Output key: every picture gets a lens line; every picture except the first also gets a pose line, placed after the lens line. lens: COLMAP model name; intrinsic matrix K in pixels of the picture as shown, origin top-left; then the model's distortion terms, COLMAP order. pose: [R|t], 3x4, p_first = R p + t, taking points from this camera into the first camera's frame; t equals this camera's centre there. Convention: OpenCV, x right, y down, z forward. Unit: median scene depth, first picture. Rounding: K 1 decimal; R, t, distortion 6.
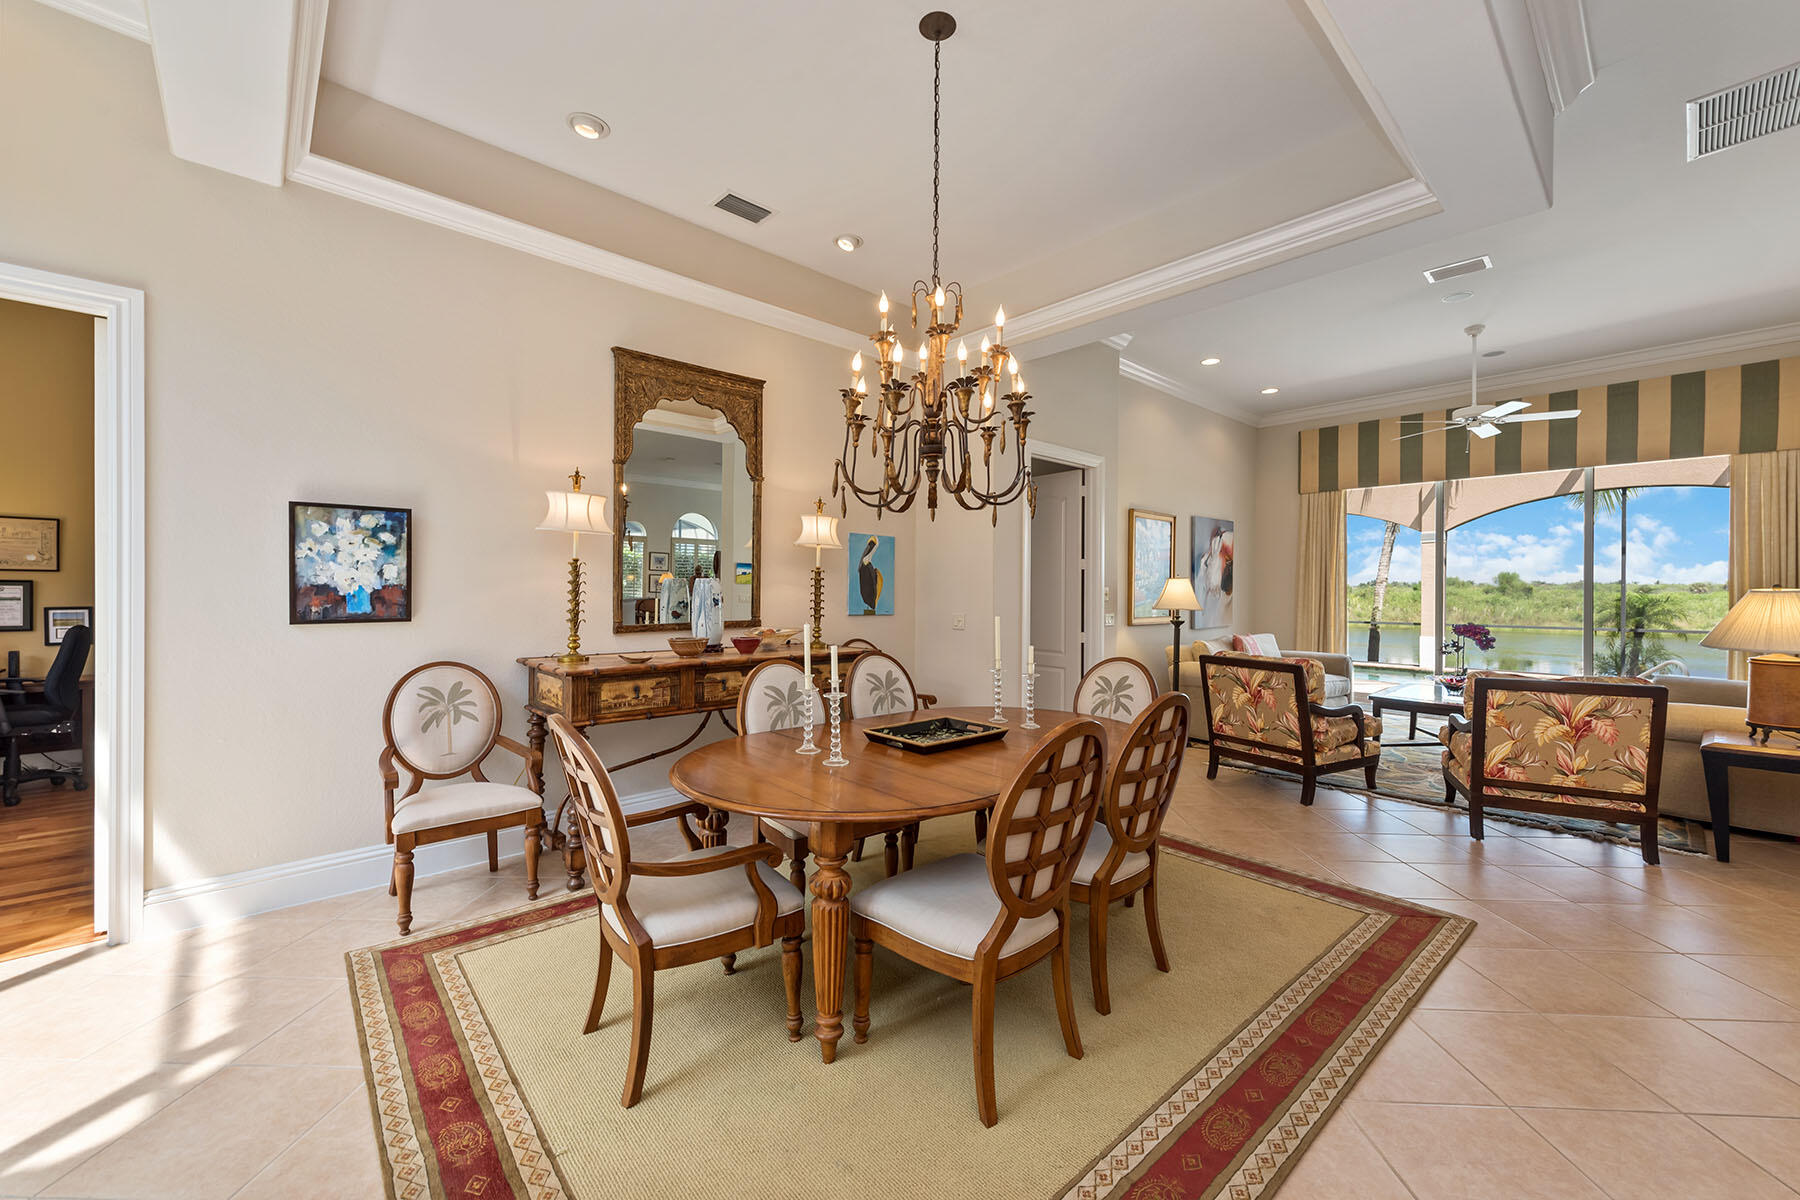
lens RADIAL K [[715.3, 0, 892.3], [0, 715.3, 595.8], [0, 0, 1]] dist [0.004230, -0.000082]
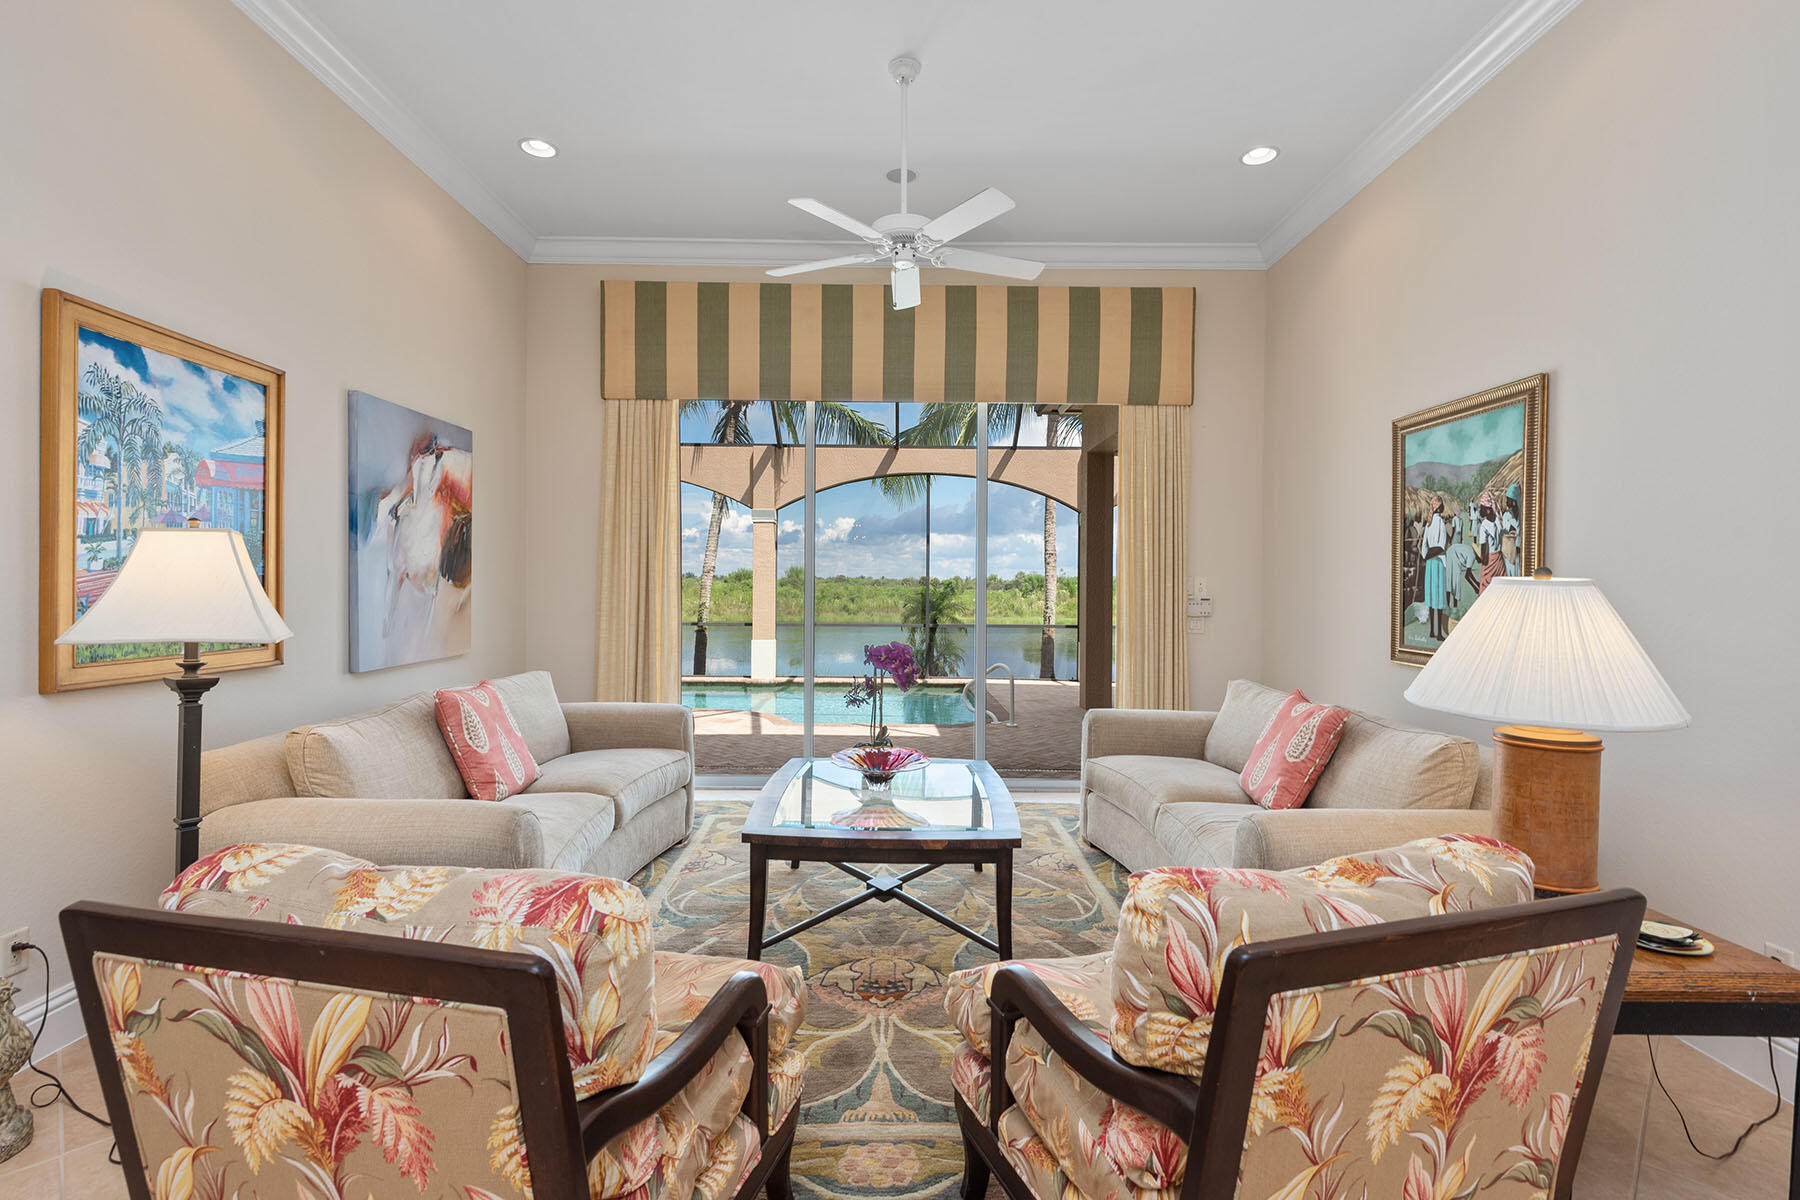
lens RADIAL K [[841.8, 0, 891.9], [0, 841.8, 596.6], [0, 0, 1]] dist [-0.000359, -0.000109]
pose [[0.674704, -0.006549, 0.738059, 0.266163], [-0.000727, 0.999954, 0.009537, -0.000974], [-0.738088, -0.006972, 0.674669, 0.443478]]
